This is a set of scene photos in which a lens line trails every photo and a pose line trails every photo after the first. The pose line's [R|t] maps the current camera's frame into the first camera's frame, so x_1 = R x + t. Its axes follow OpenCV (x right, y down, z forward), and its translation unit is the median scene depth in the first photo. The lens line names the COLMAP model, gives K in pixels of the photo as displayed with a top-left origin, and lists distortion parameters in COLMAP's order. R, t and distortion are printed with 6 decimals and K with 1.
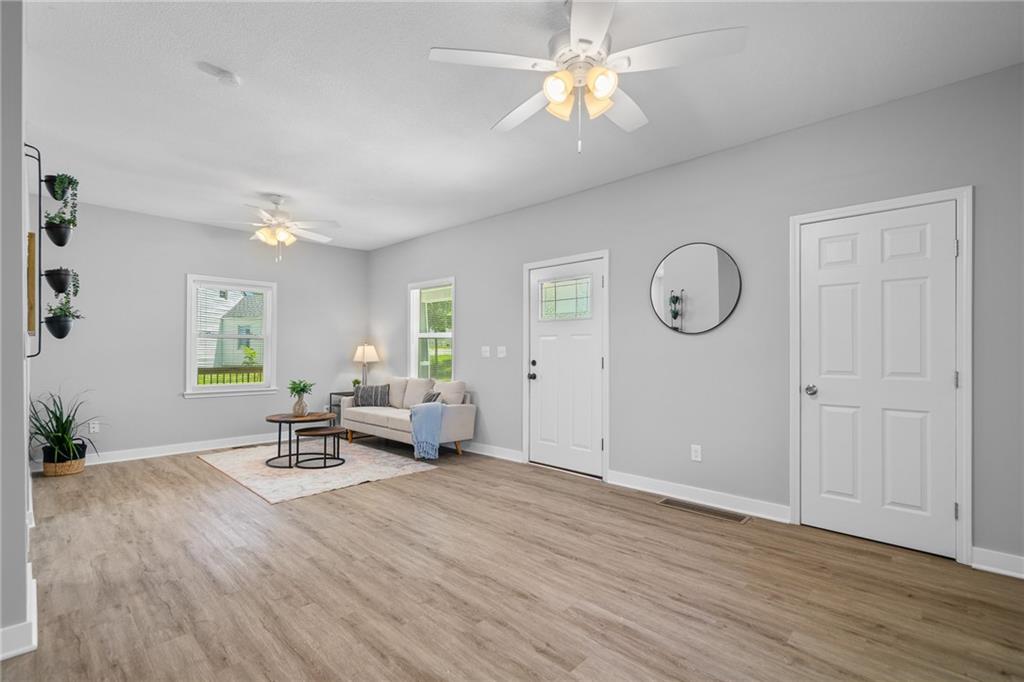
lens RADIAL K [[479.6, 0, 509.9], [0, 479.6, 350.1], [0, 0, 1]] dist [-0.000348, 0.000300]
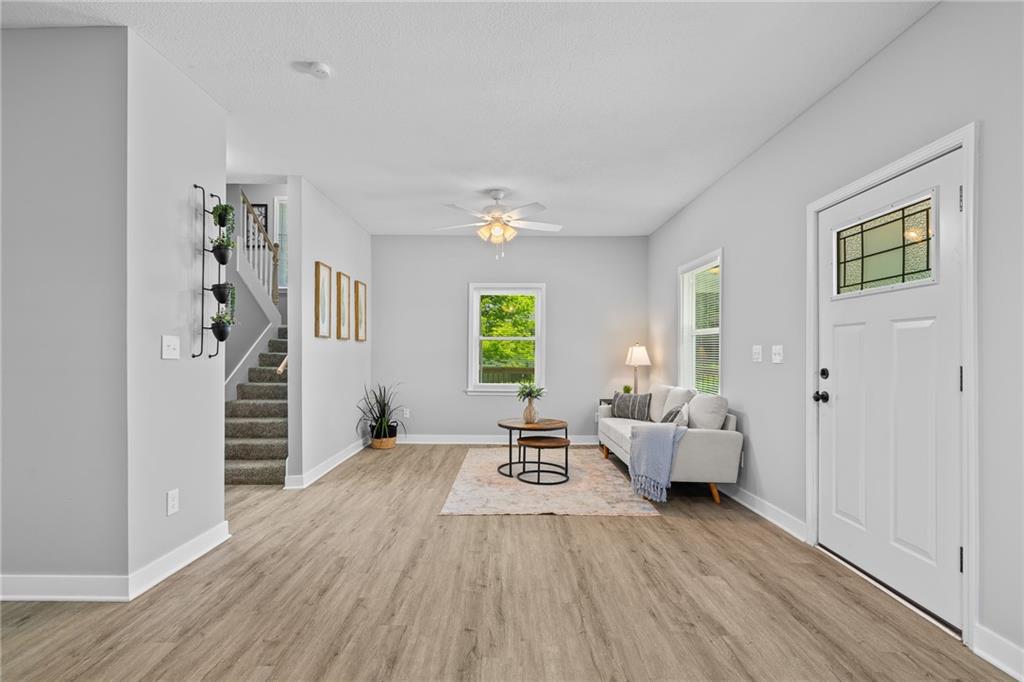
lens RADIAL K [[472.5, 0, 496.0], [0, 472.5, 350.5], [0, 0, 1]] dist [-0.004147, 0.000381]
pose [[0.686253, -0.002573, -0.727358, 0.235004], [-0.000053, 0.999994, -0.003588, 0.001996], [0.727363, 0.002501, 0.686249, 0.411626]]
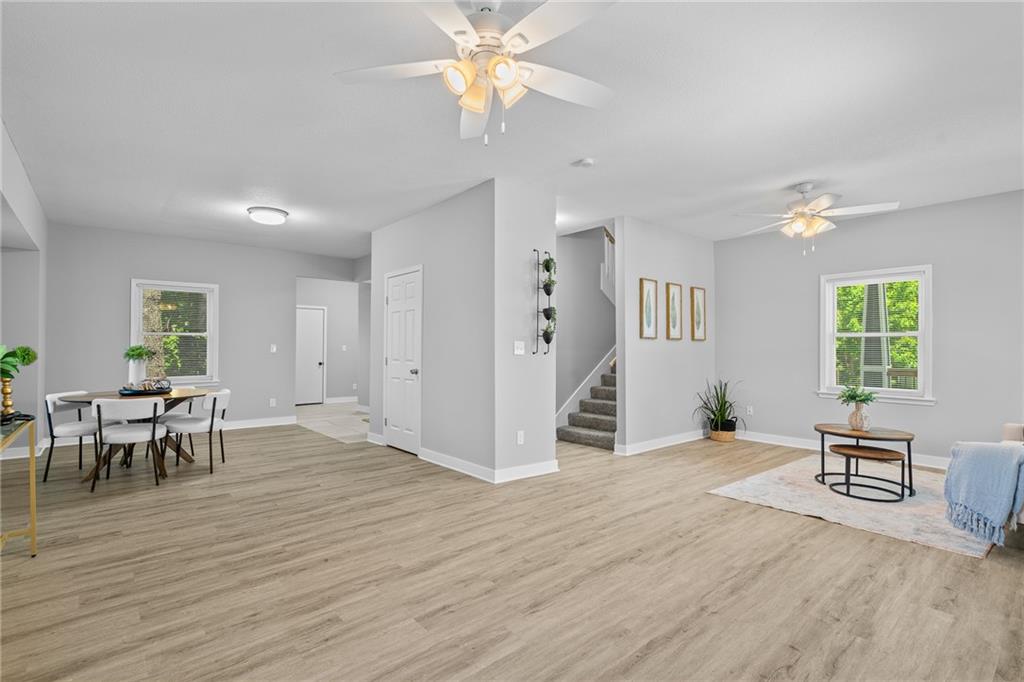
lens RADIAL K [[473.0, 0, 491.9], [0, 473.0, 342.8], [0, 0, 1]] dist [0.000441, 0.000647]
pose [[-0.122814, -0.014867, -0.992318, 0.577915], [-0.000400, 0.999888, -0.014931, -0.000164], [0.992430, -0.001437, -0.122806, 0.603566]]
